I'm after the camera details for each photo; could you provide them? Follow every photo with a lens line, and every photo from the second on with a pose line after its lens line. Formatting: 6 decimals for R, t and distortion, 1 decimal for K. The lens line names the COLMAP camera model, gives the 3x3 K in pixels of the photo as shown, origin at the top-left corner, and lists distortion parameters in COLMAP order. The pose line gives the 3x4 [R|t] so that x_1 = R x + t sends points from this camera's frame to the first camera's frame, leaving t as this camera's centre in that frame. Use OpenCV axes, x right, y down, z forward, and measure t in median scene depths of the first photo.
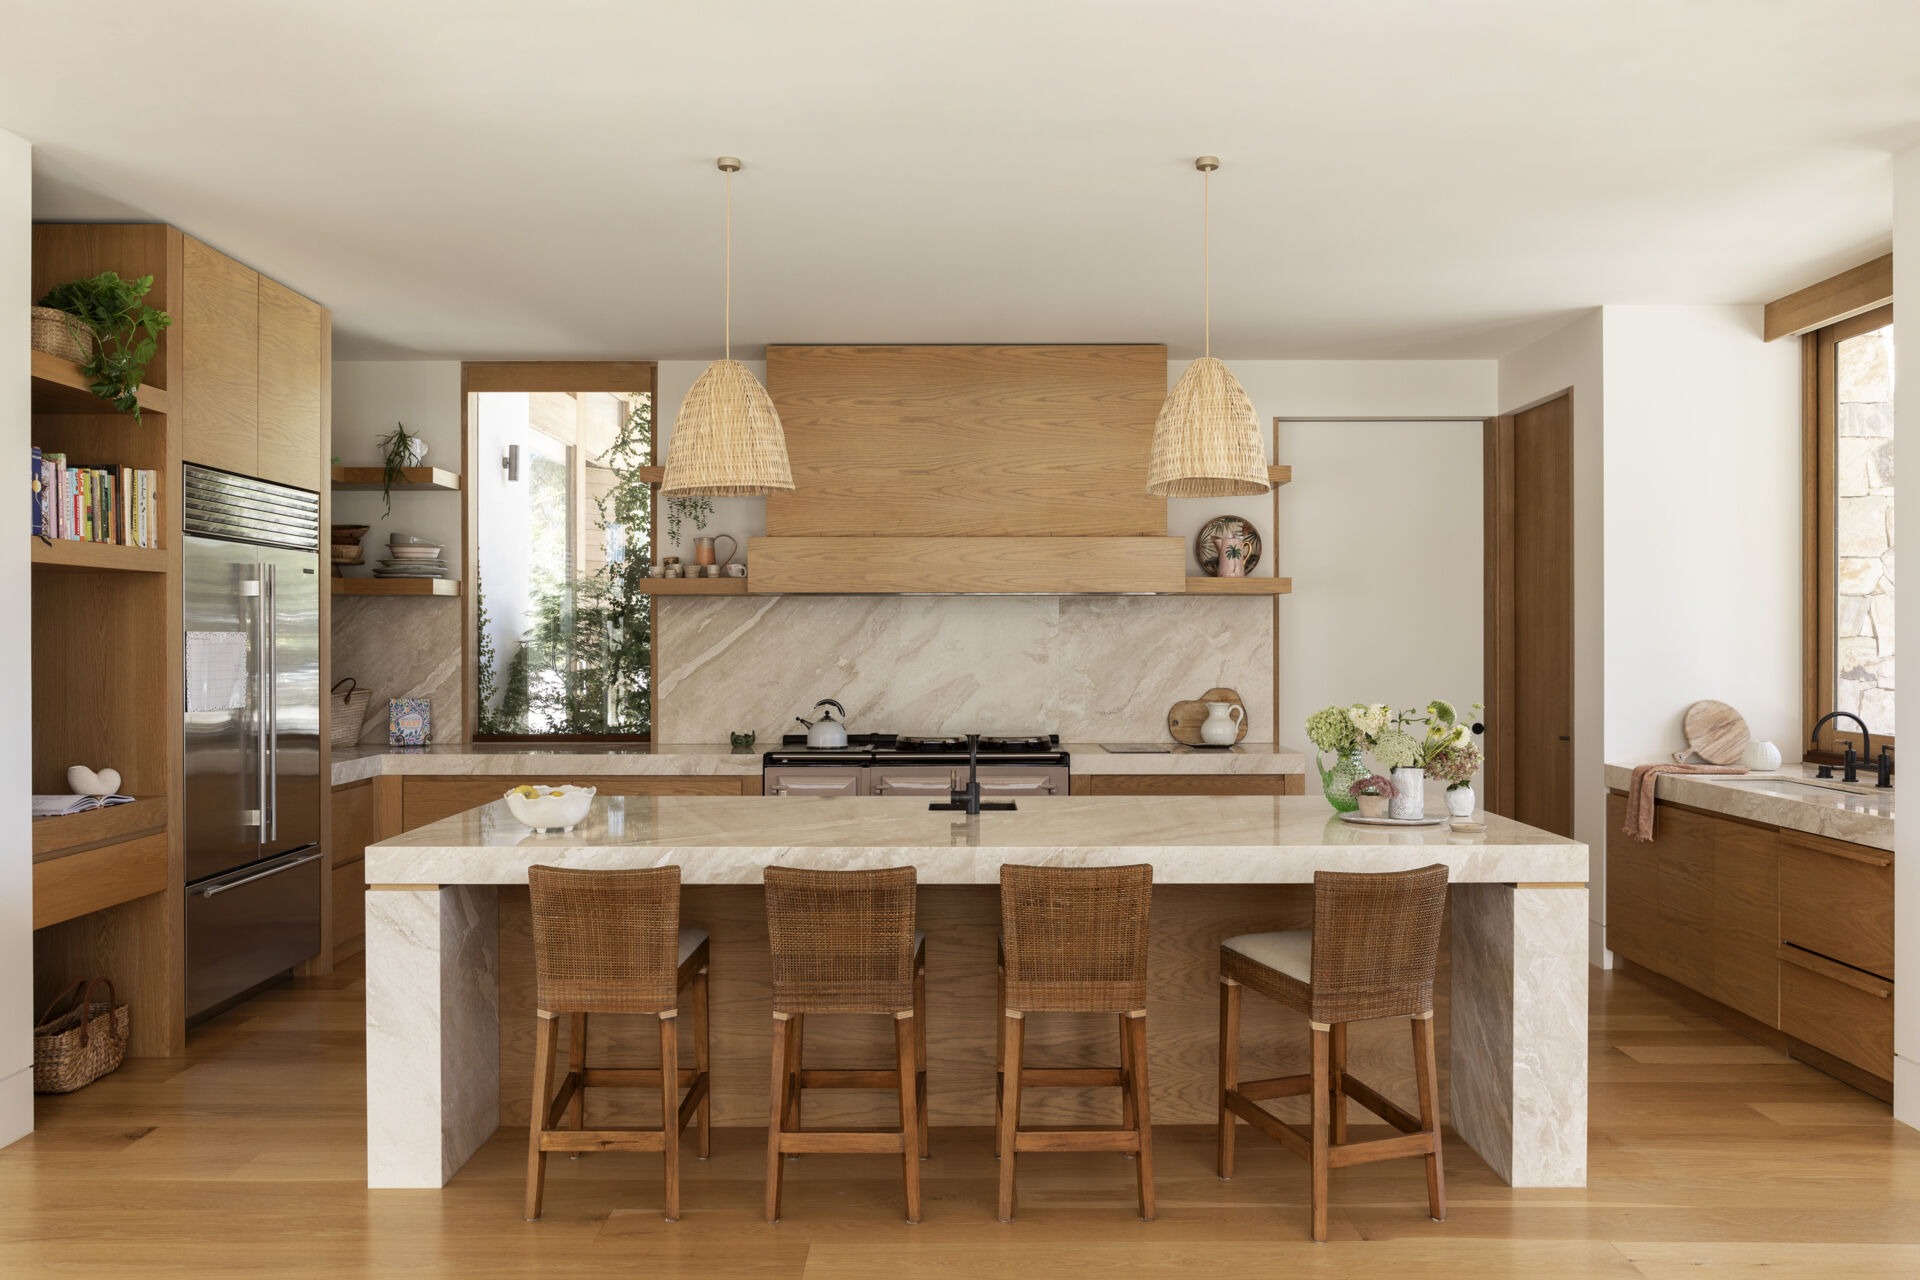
lens RADIAL K [[1425.5, 0, 952.8], [0, 1425.5, 620.2], [0, 0, 1]] dist [-0.008364, 0.000942]
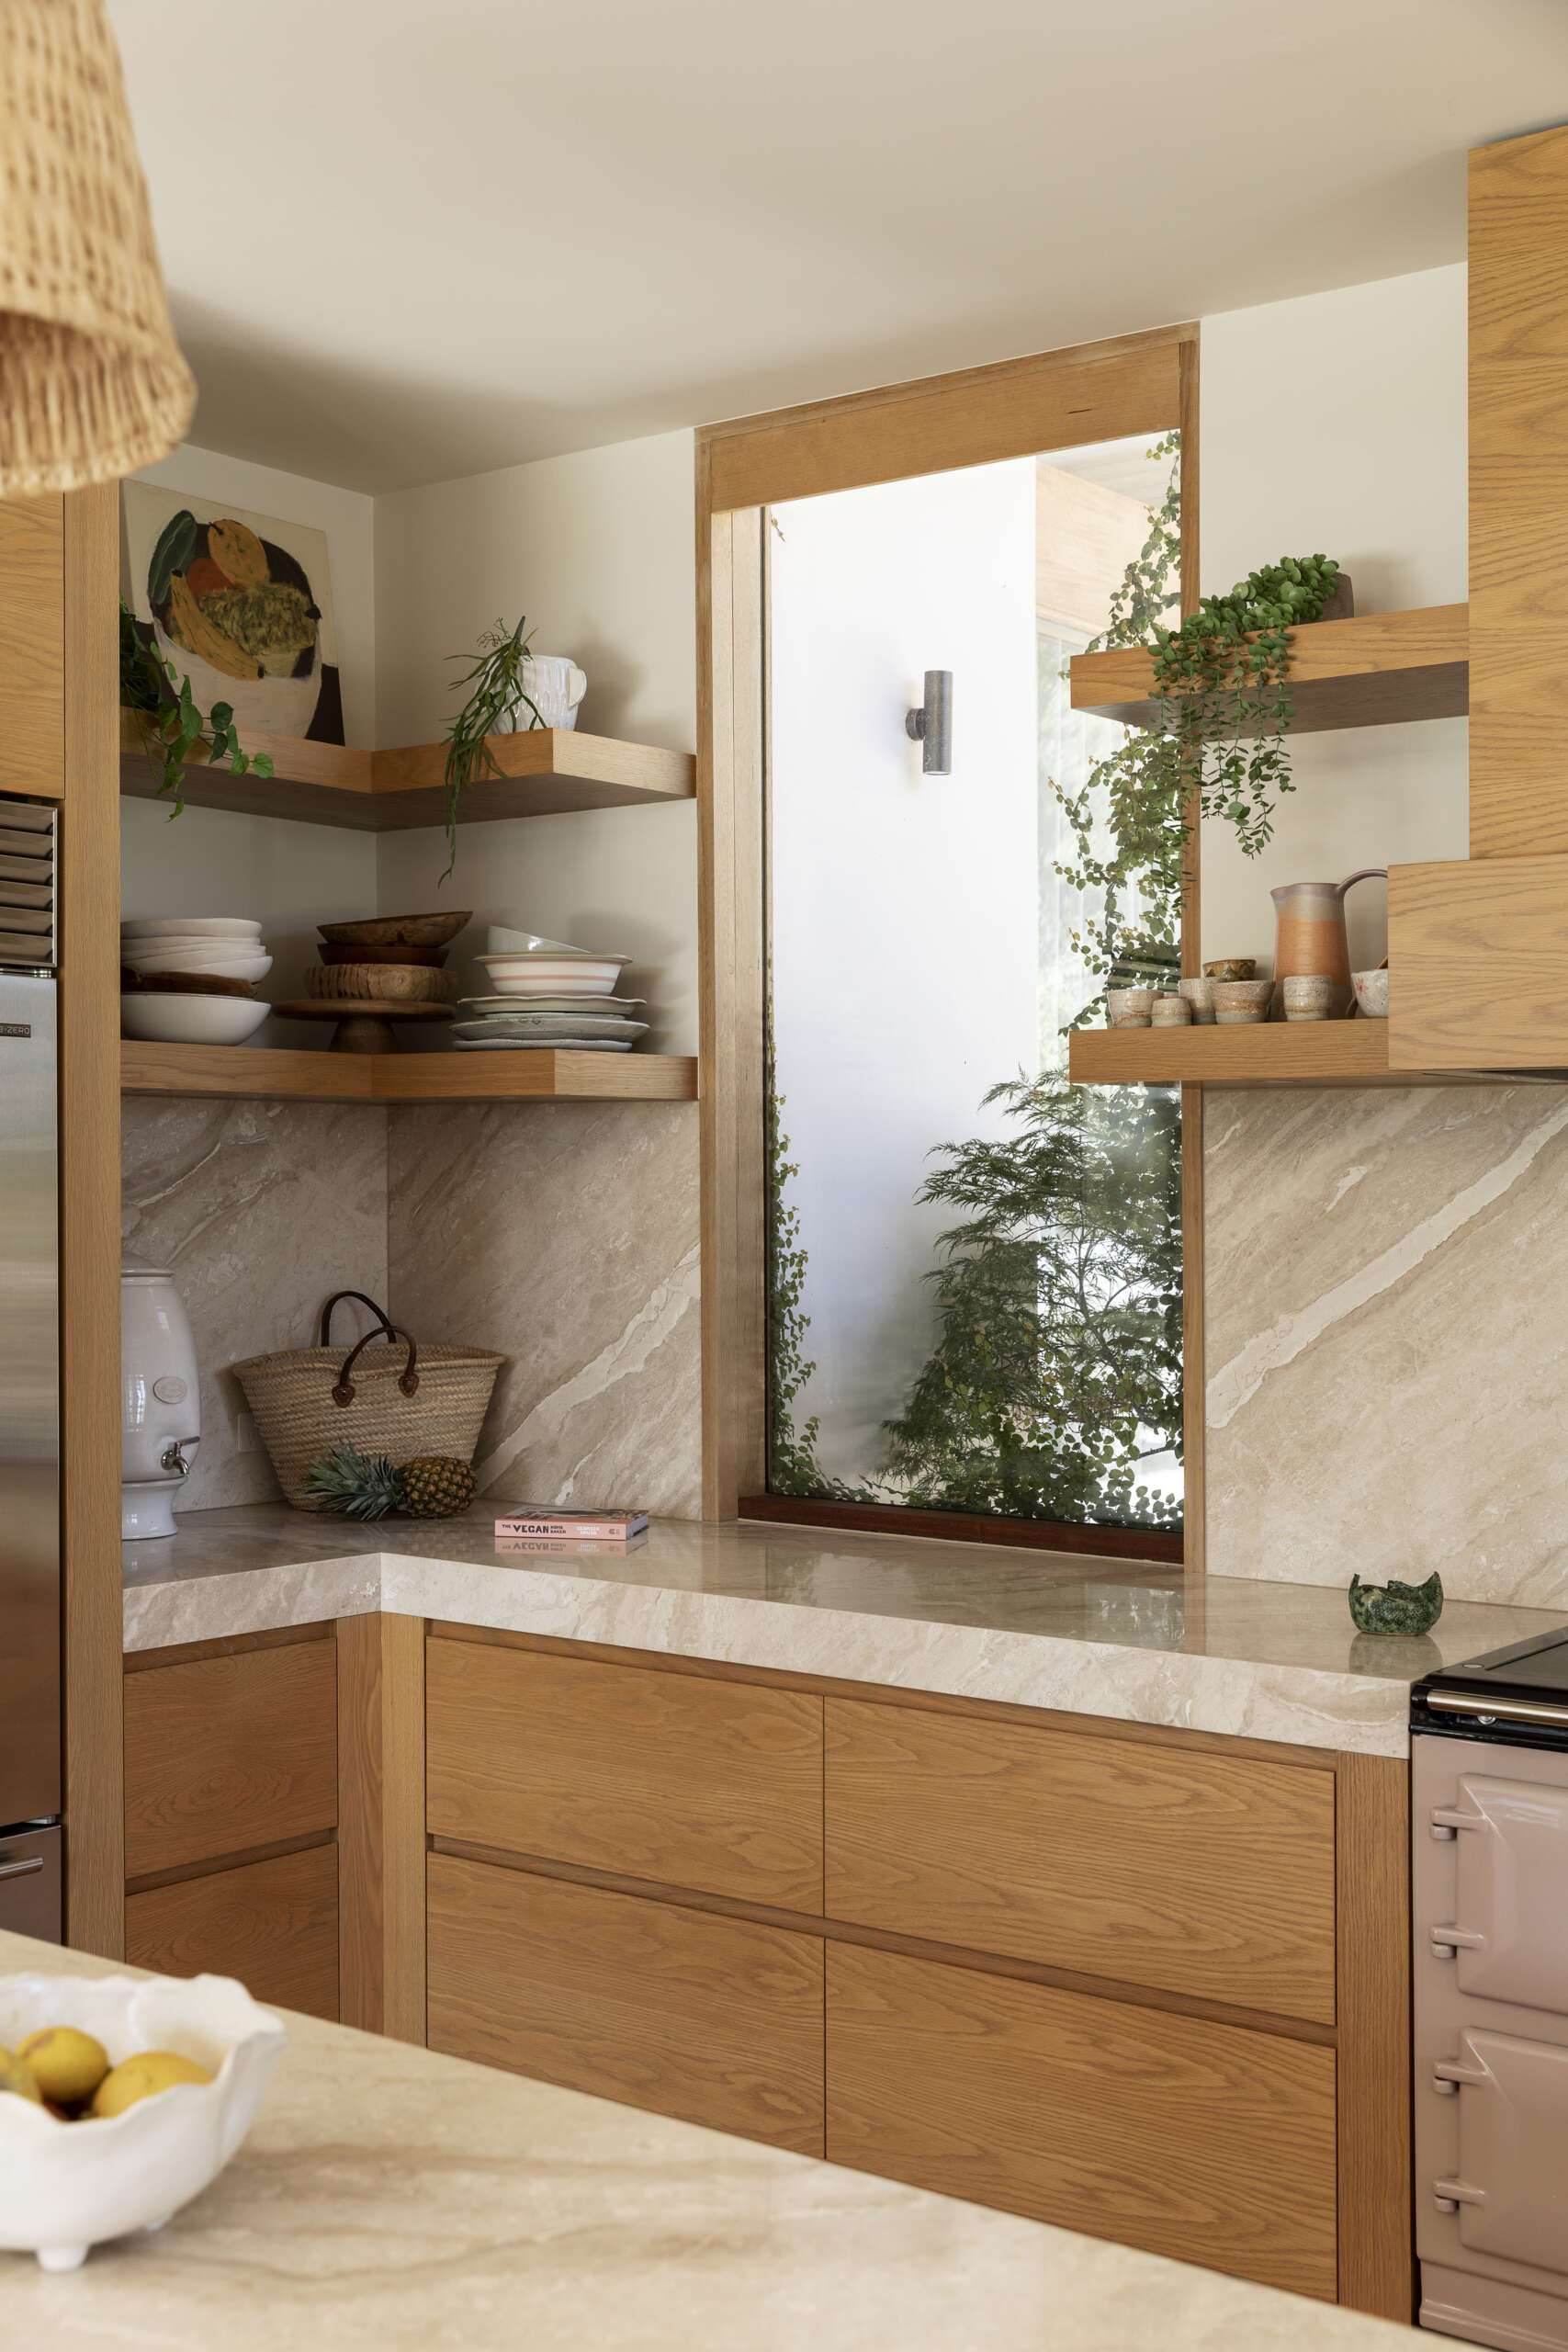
lens RADIAL K [[2762.0, 0, 630.9], [0, 2762.0, 1170.0], [0, 0, 1]] dist [-0.011544, 0.000000]
pose [[0.786683, 0.001585, -0.617355, 0.063147], [0.001704, 0.999987, 0.004738, -0.003004], [0.617355, -0.004779, 0.786670, 0.470527]]
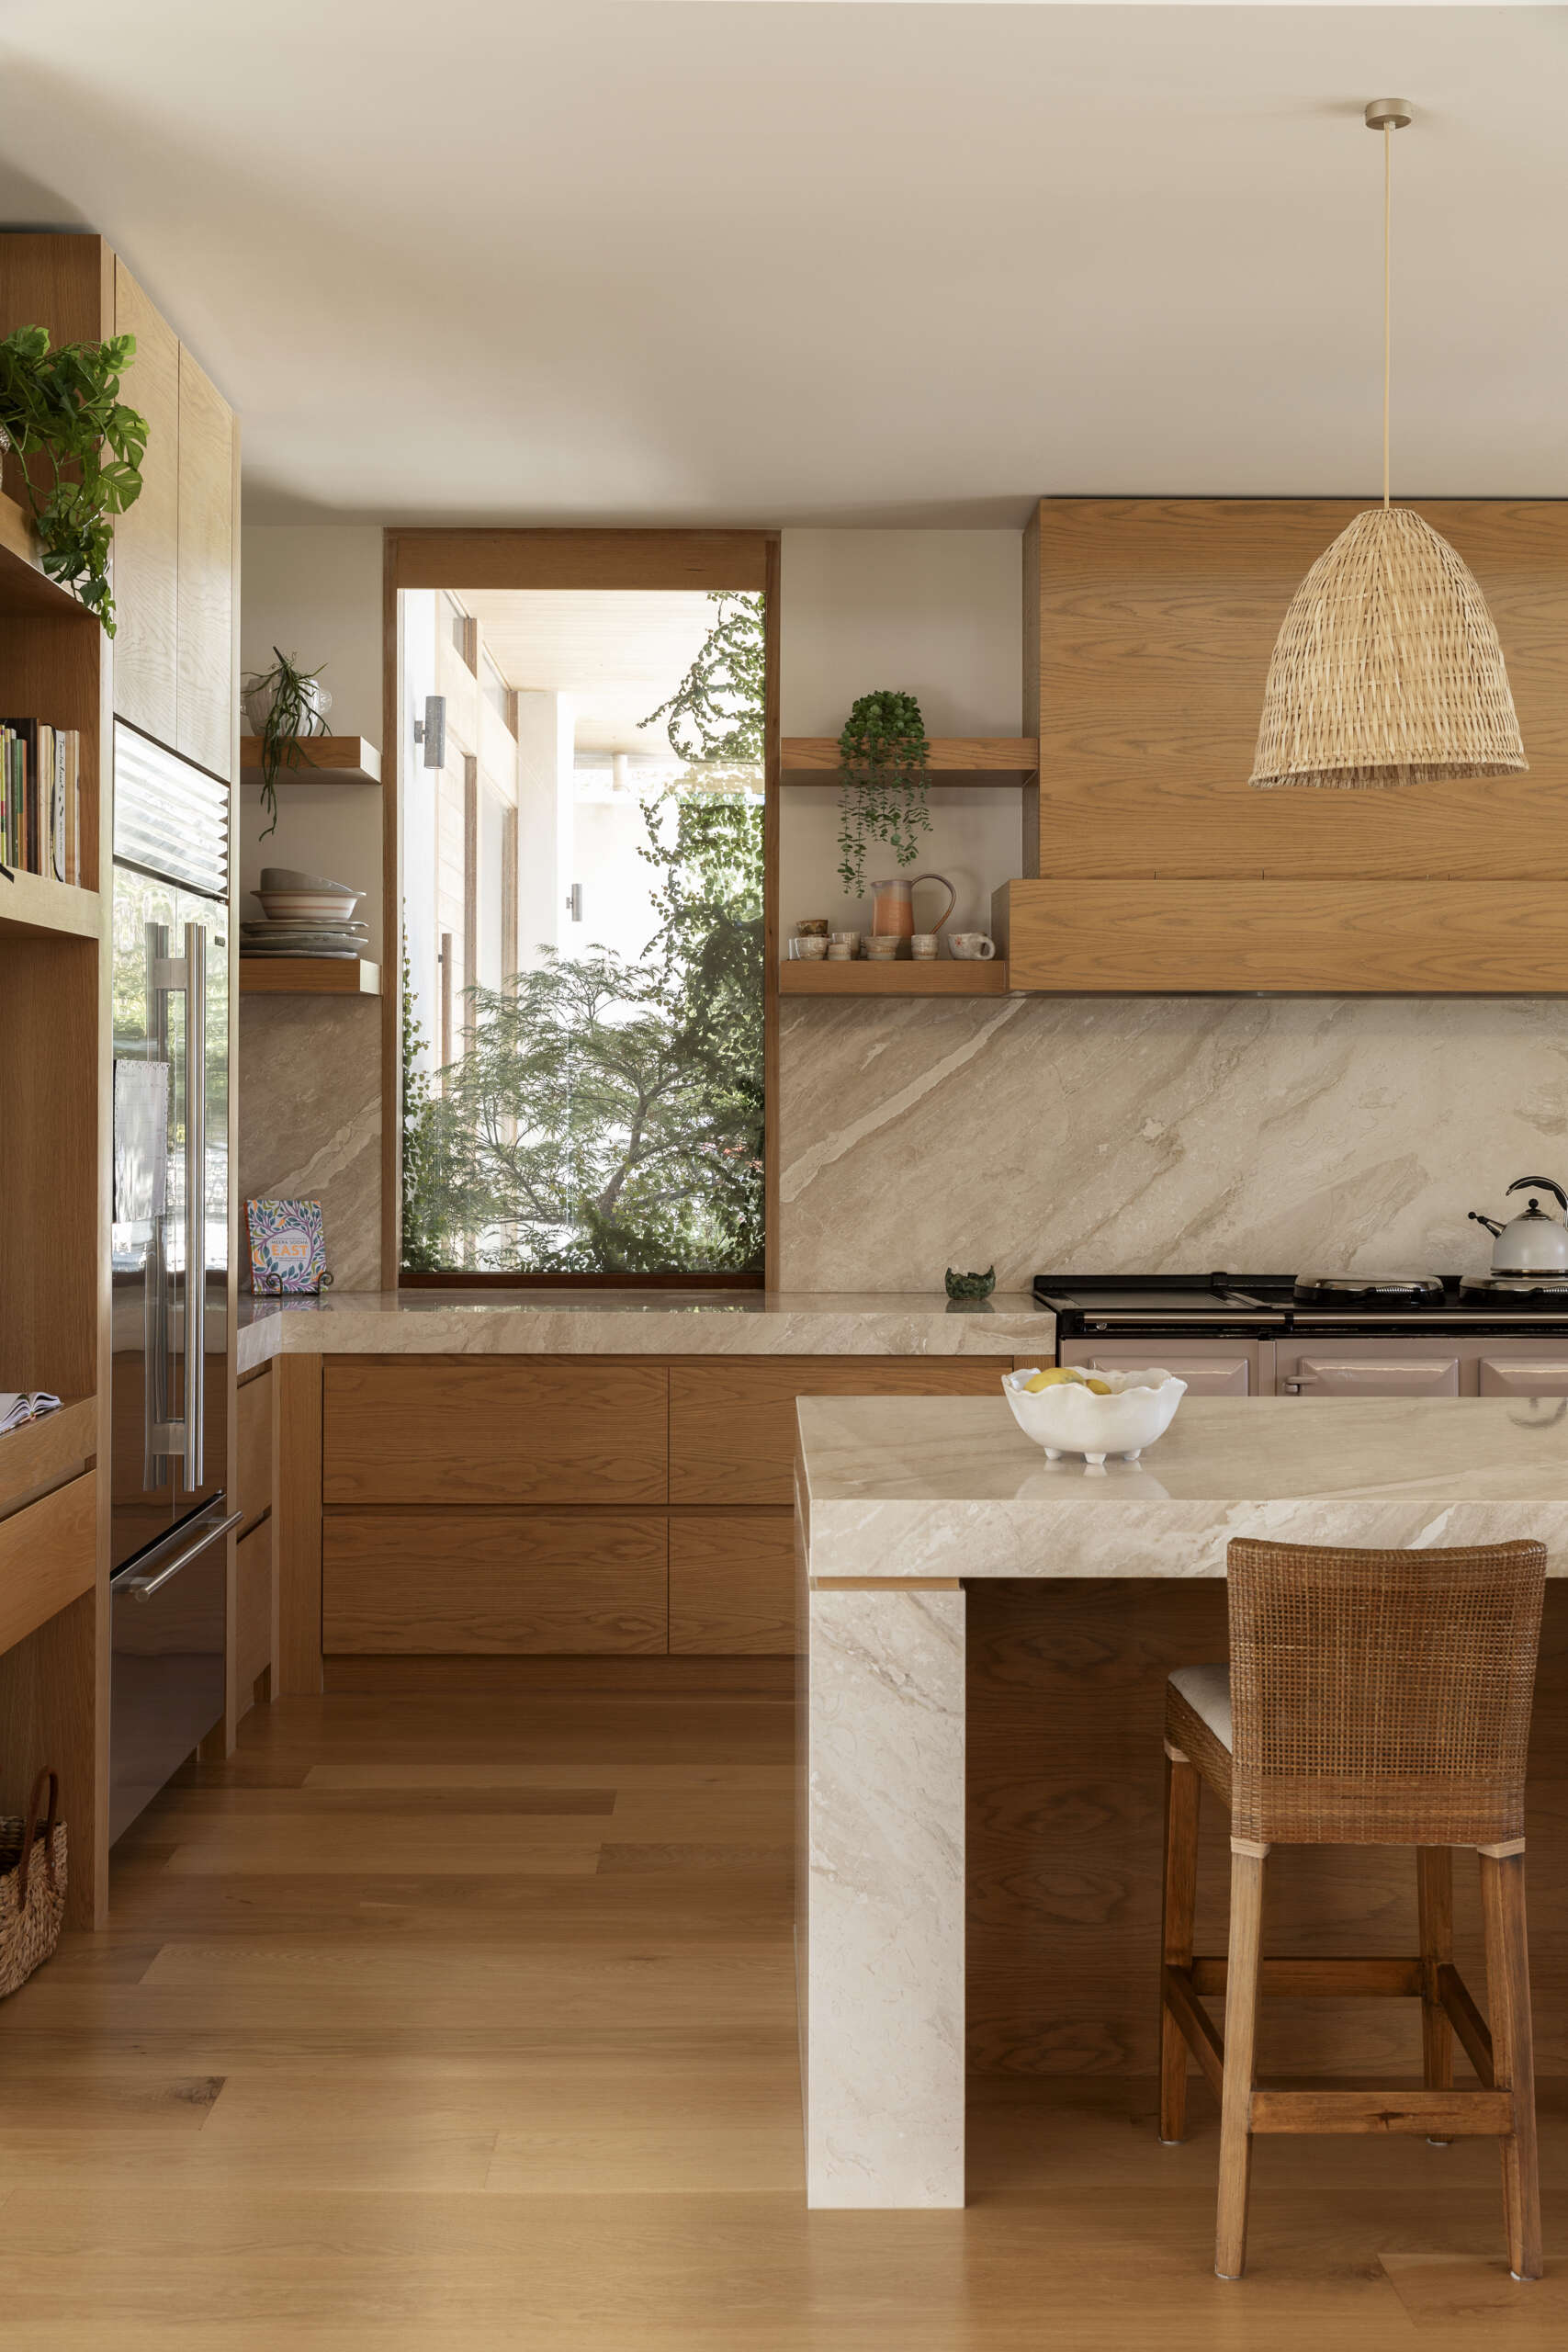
lens RADIAL K [[2762.0, 0, 799.8], [0, 2762.0, 1010.3], [0, 0, 1]] dist [-0.011544, 0.000000]
pose [[0.999960, 0.004026, 0.007929, -0.213148], [-0.003891, 0.999848, -0.016989, 0.004343], [-0.007996, 0.016957, 0.999824, 0.029090]]
